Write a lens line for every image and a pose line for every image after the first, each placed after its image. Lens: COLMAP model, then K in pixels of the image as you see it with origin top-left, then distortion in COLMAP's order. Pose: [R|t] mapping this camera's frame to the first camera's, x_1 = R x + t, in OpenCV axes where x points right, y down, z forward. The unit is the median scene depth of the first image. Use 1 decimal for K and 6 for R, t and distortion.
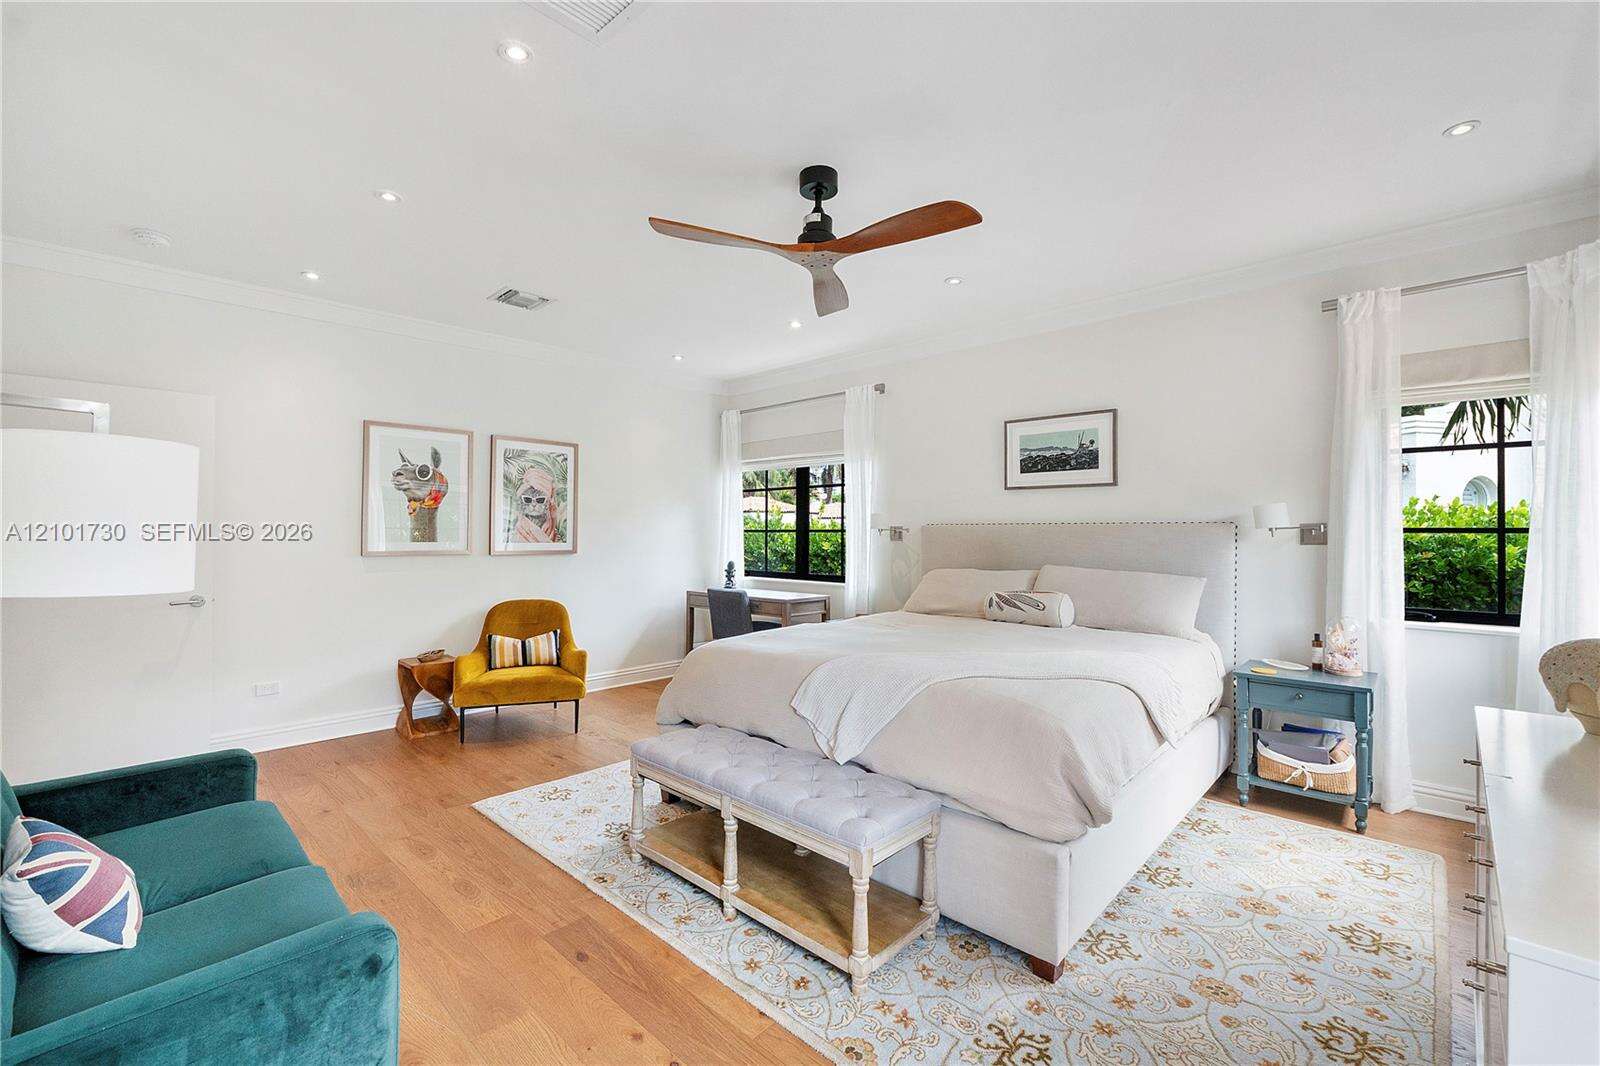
lens RADIAL K [[678.8, 0, 795.3], [0, 678.8, 536.7], [0, 0, 1]] dist [-0.004264, -0.000452]
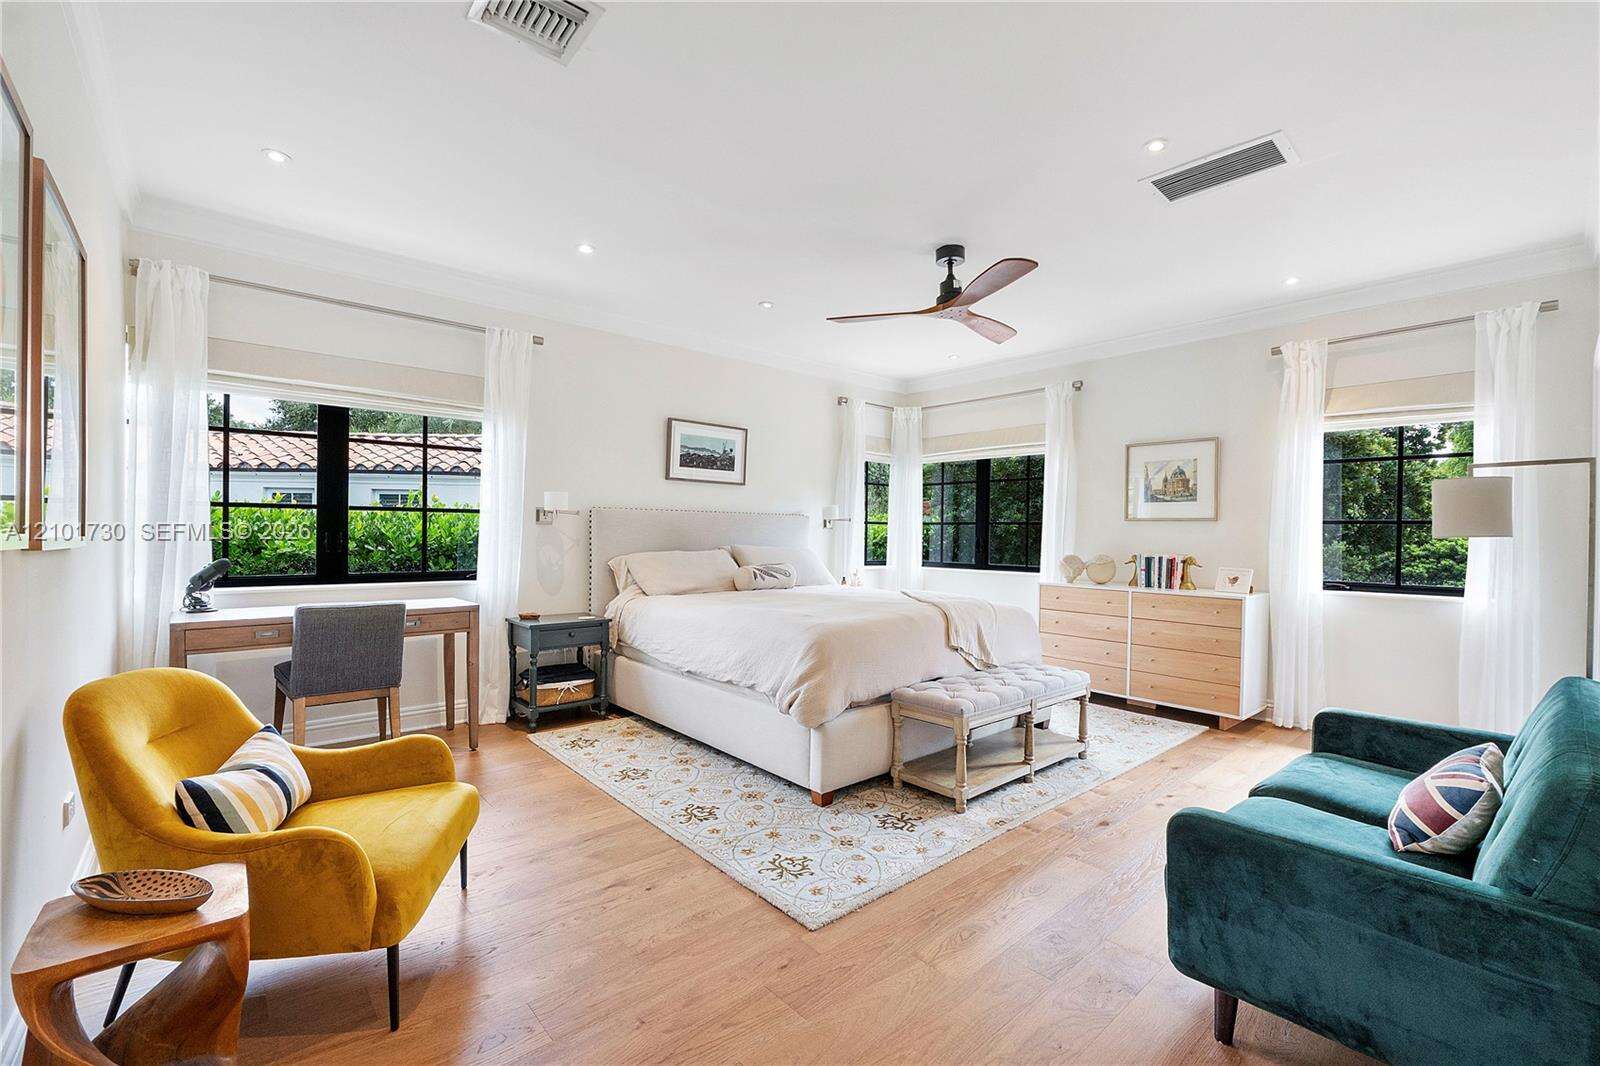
lens RADIAL K [[678.8, 0, 795.3], [0, 678.8, 536.7], [0, 0, 1]] dist [-0.004264, -0.000452]
pose [[0.102361, -0.022430, 0.994494, -0.846765], [-0.015284, 0.999592, 0.024118, -0.004224], [-0.994630, -0.017669, 0.101976, 0.714060]]
